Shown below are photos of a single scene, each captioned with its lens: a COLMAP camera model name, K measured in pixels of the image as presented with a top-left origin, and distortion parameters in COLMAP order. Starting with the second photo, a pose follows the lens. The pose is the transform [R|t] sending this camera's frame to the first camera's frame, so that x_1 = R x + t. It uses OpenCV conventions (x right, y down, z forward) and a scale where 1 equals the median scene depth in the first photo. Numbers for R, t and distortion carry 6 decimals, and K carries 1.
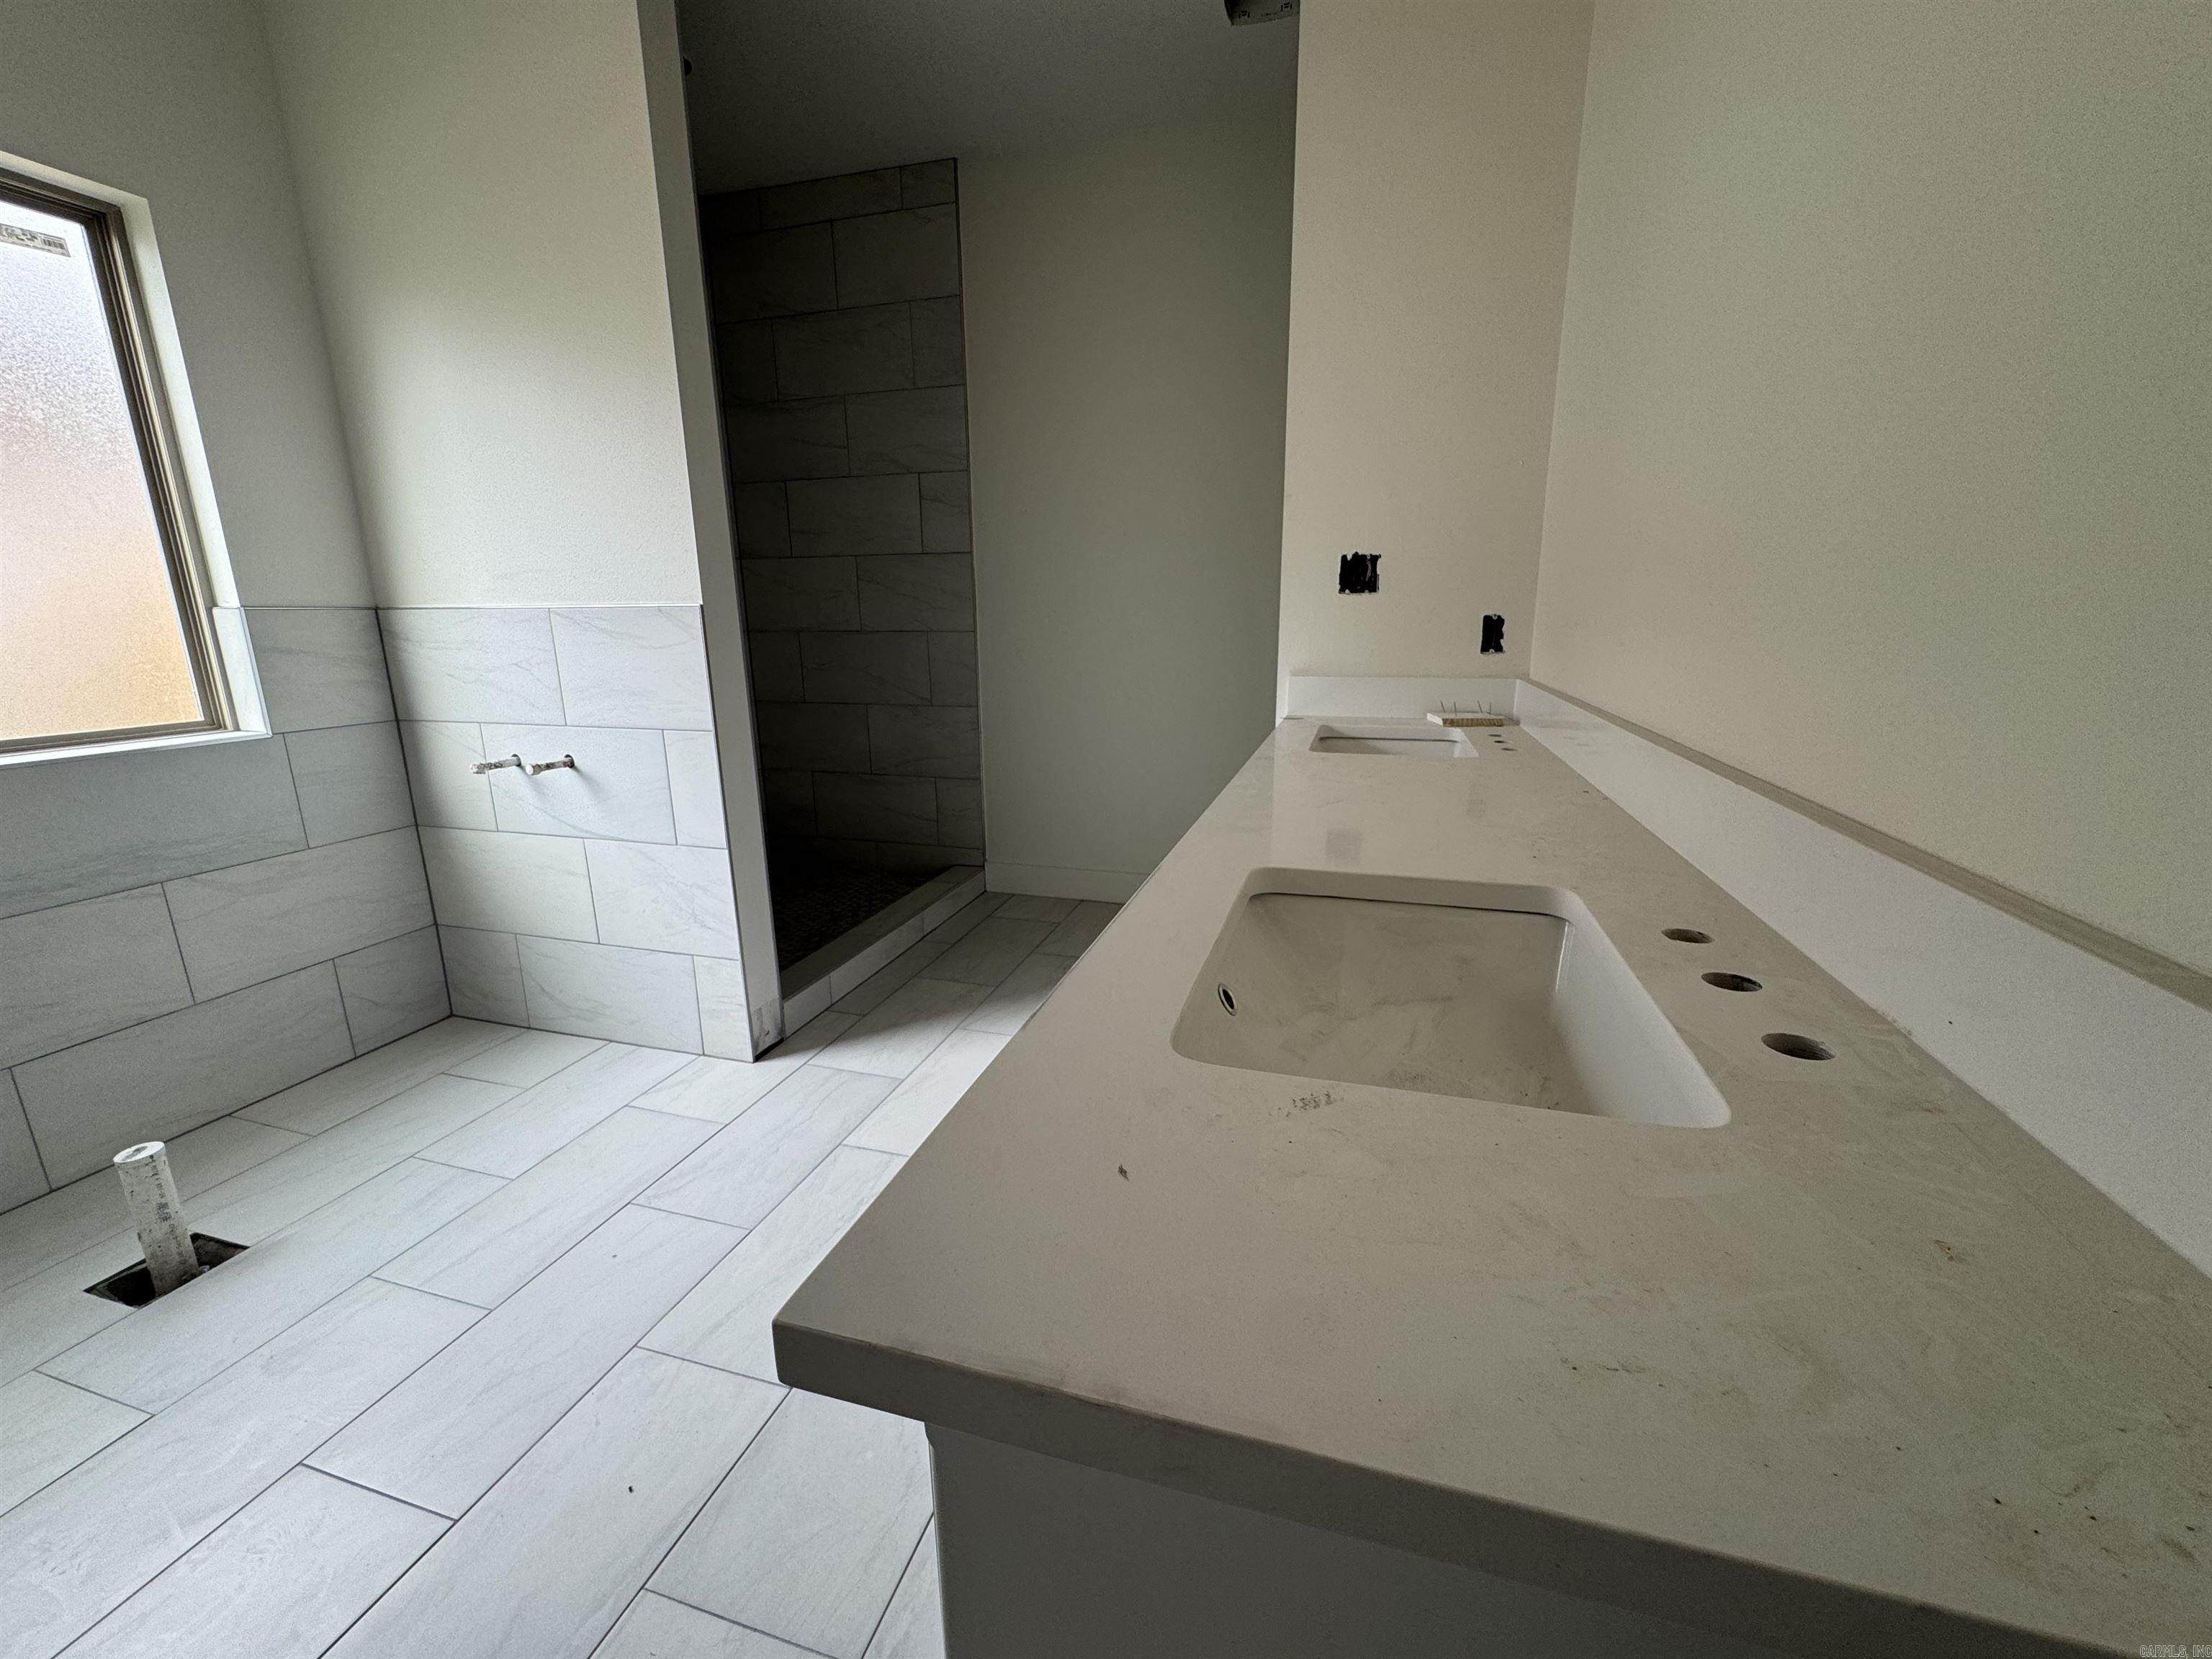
lens RADIAL K [[884.3, 0, 1103.0], [0, 884.3, 833.6], [0, 0, 1]] dist [-0.003003, -0.000151]
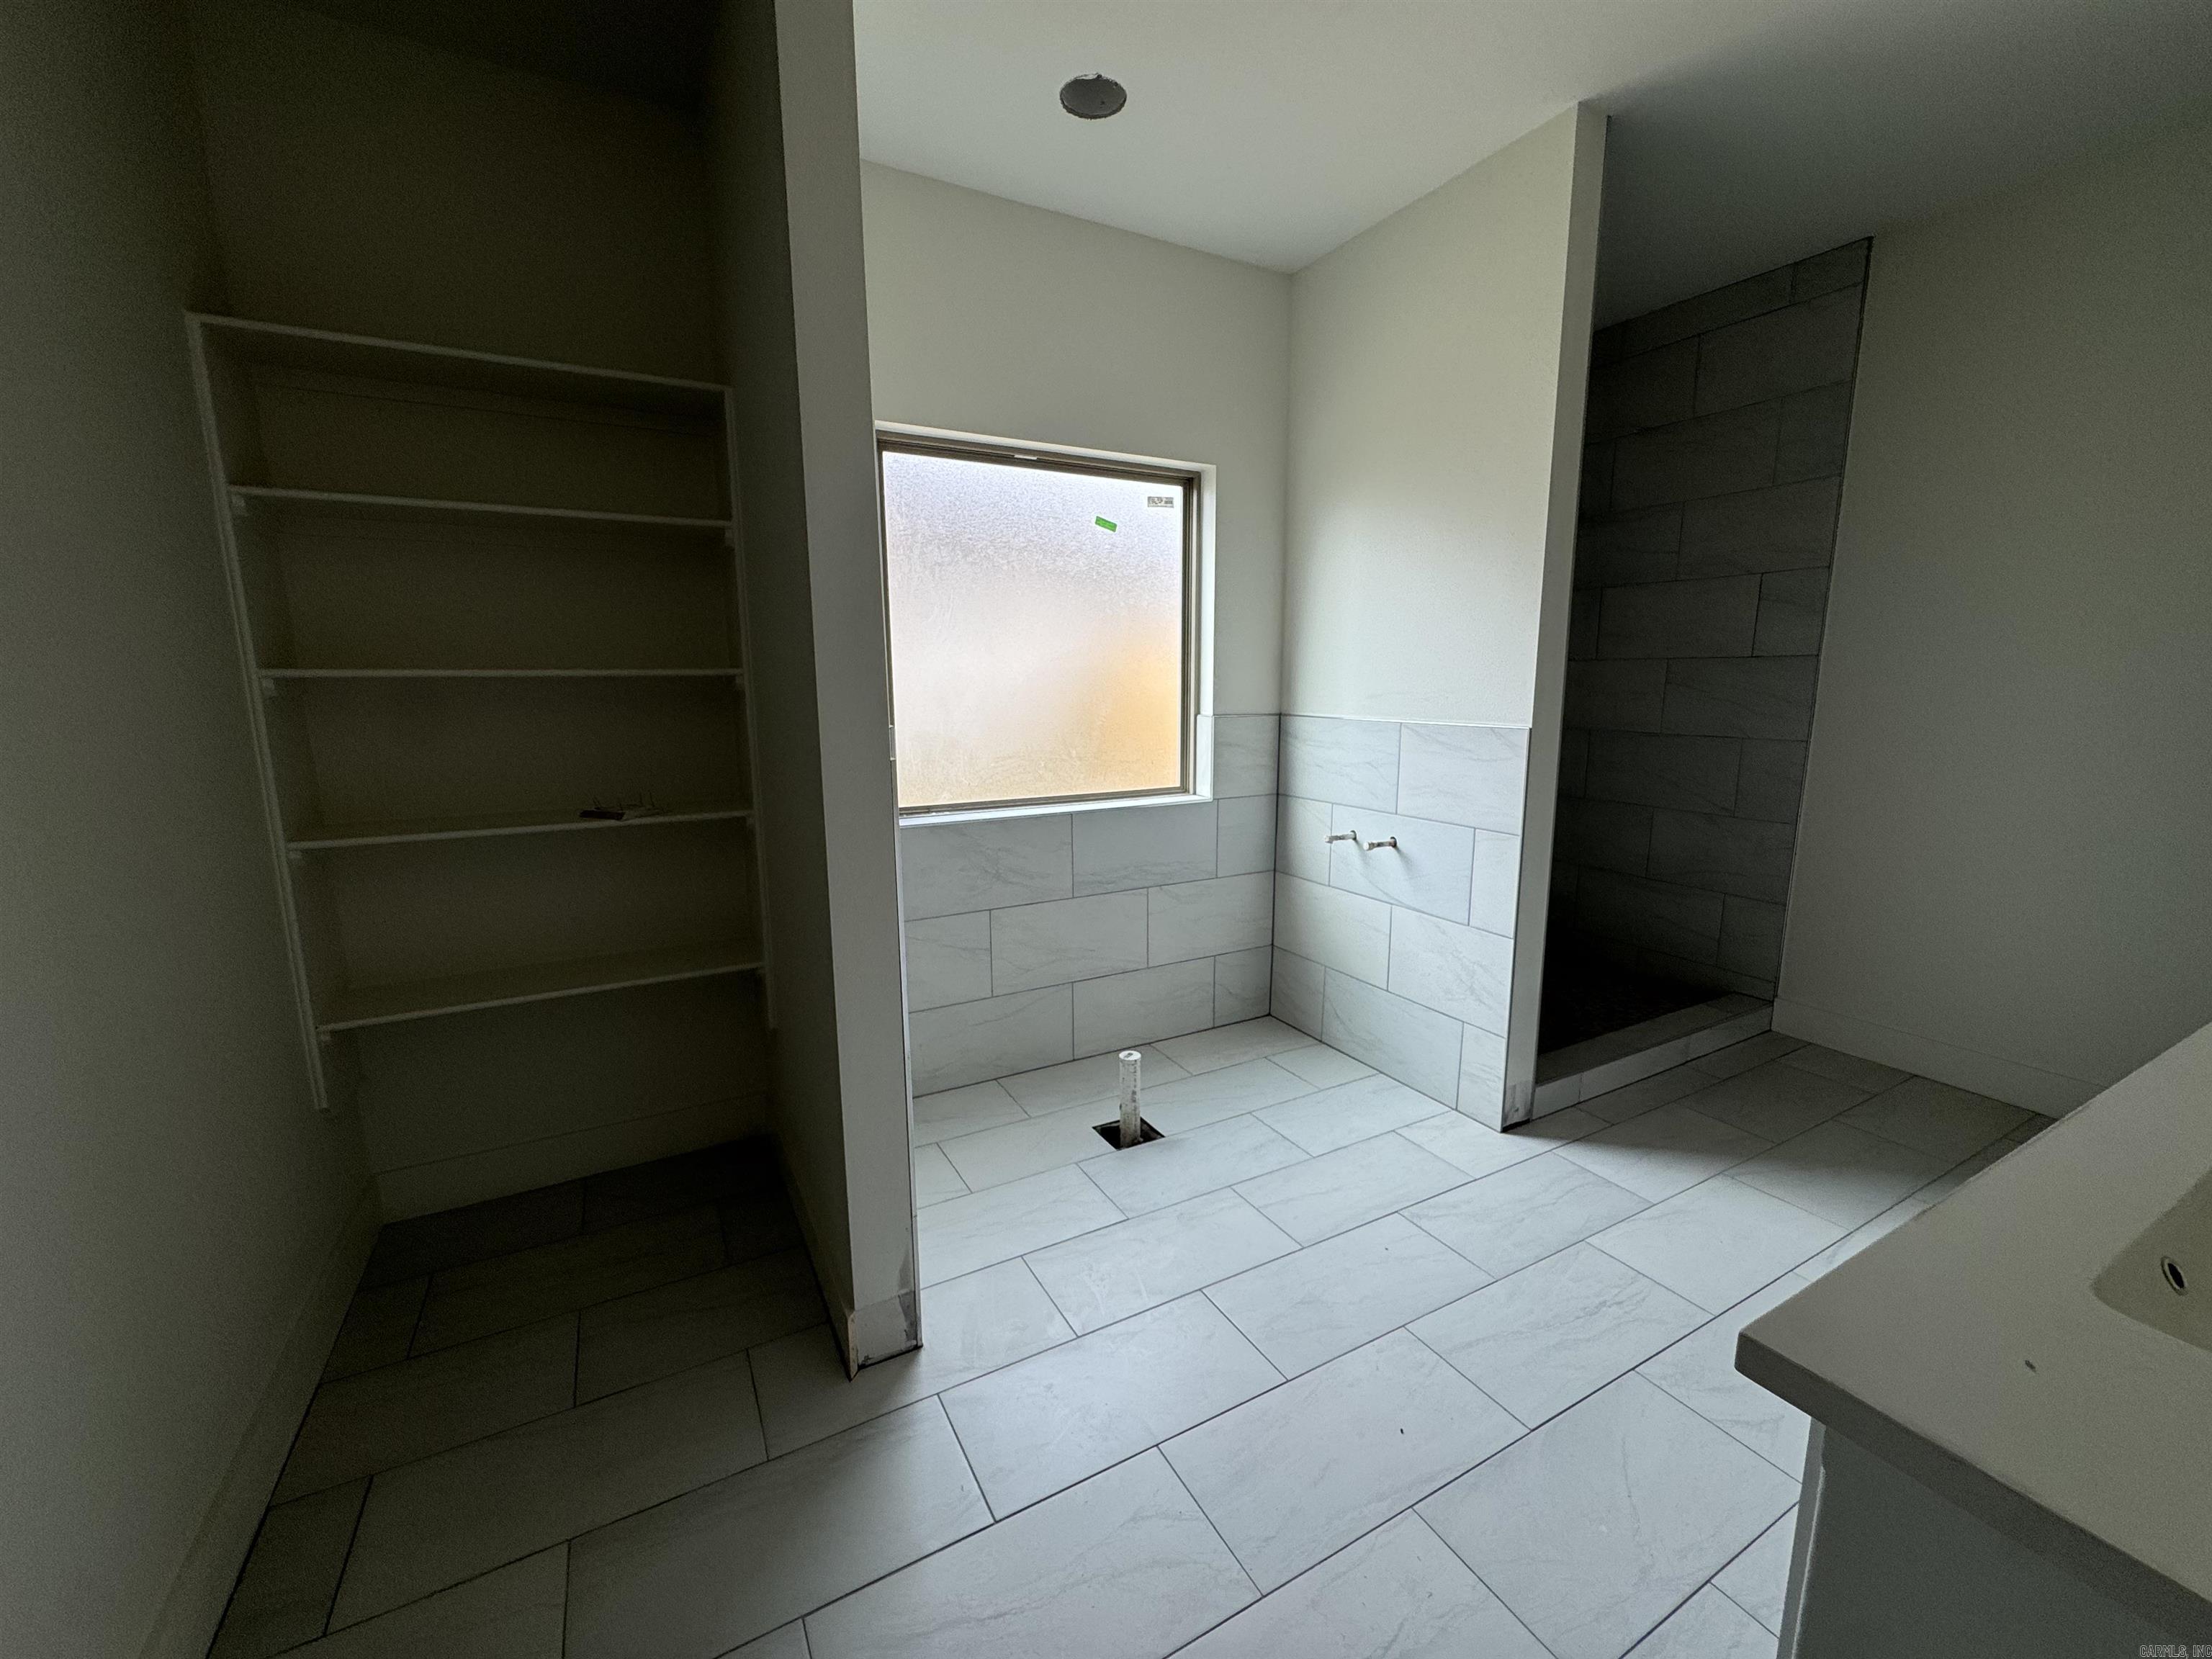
lens RADIAL K [[884.3, 0, 1107.6], [0, 884.3, 831.8], [0, 0, 1]] dist [-0.003003, -0.000151]
pose [[0.710550, 0.124599, -0.692527, -0.028209], [-0.171196, 0.985236, 0.001612, -0.029590], [0.682503, 0.117413, 0.721390, -0.181238]]
